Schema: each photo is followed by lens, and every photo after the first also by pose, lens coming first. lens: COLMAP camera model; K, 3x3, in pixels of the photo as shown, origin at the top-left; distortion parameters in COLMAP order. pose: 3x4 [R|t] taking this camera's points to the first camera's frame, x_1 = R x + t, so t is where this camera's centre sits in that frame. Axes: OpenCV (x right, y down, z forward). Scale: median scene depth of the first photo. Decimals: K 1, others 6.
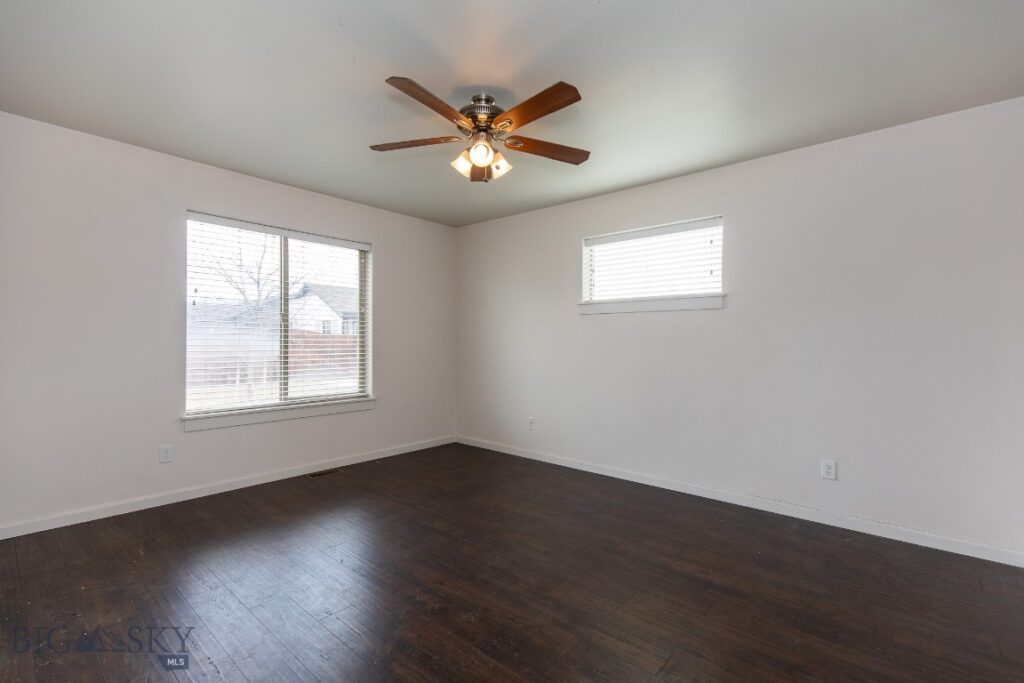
lens RADIAL K [[462.0, 0, 512.4], [0, 462.0, 344.1], [0, 0, 1]] dist [0.003961, 0.000377]
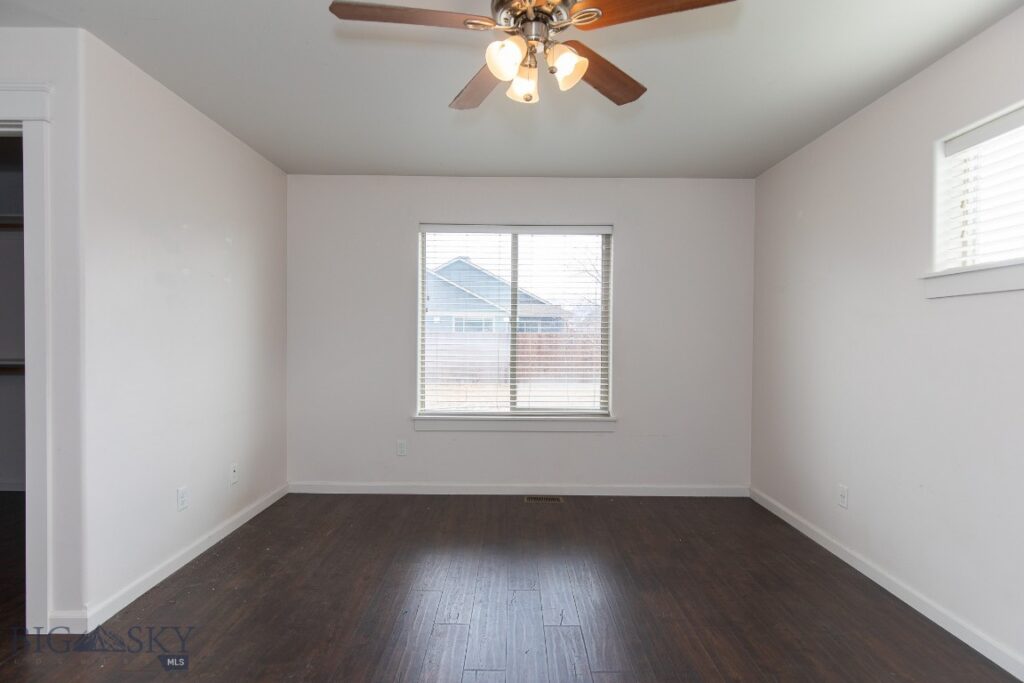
lens RADIAL K [[509.7, 0, 512.0], [0, 509.7, 341.5], [0, 0, 1]] dist [-0.002993, -0.000353]
pose [[0.652409, 0.004724, -0.757852, 0.276519], [-0.007466, 0.999972, -0.000194, -0.015333], [0.757830, 0.005785, 0.652426, 0.329151]]
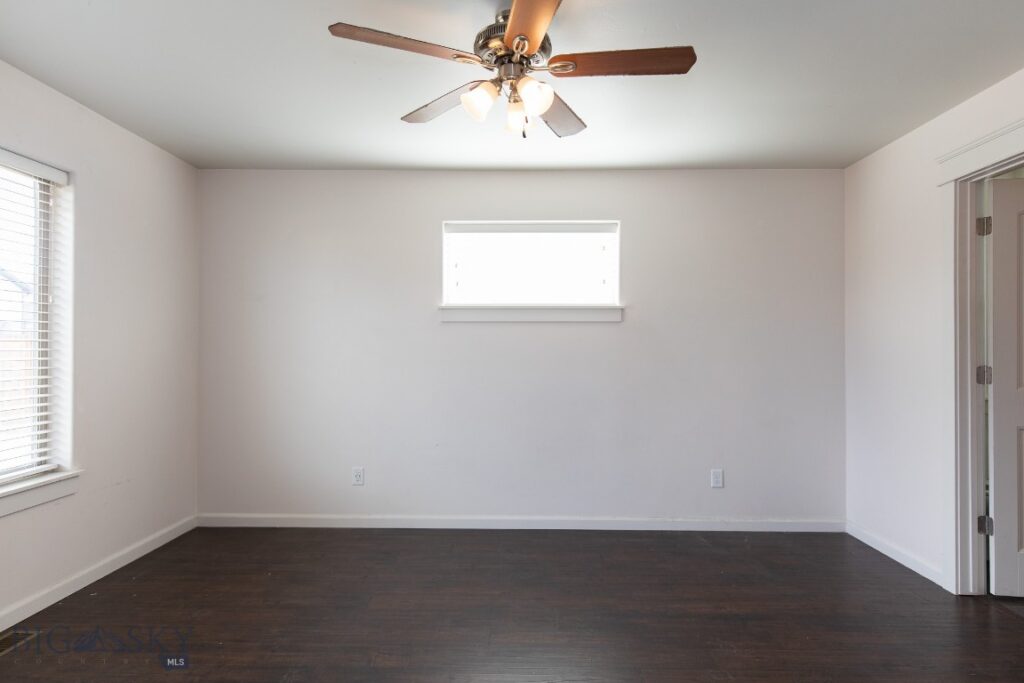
lens RADIAL K [[572.7, 0, 513.2], [0, 572.7, 342.8], [0, 0, 1]] dist [0.003976, 0.000227]
pose [[0.758178, 0.006252, 0.652018, -0.389051], [0.003989, 0.999891, -0.014226, -0.017207], [-0.652036, 0.013387, 0.758070, 0.222944]]
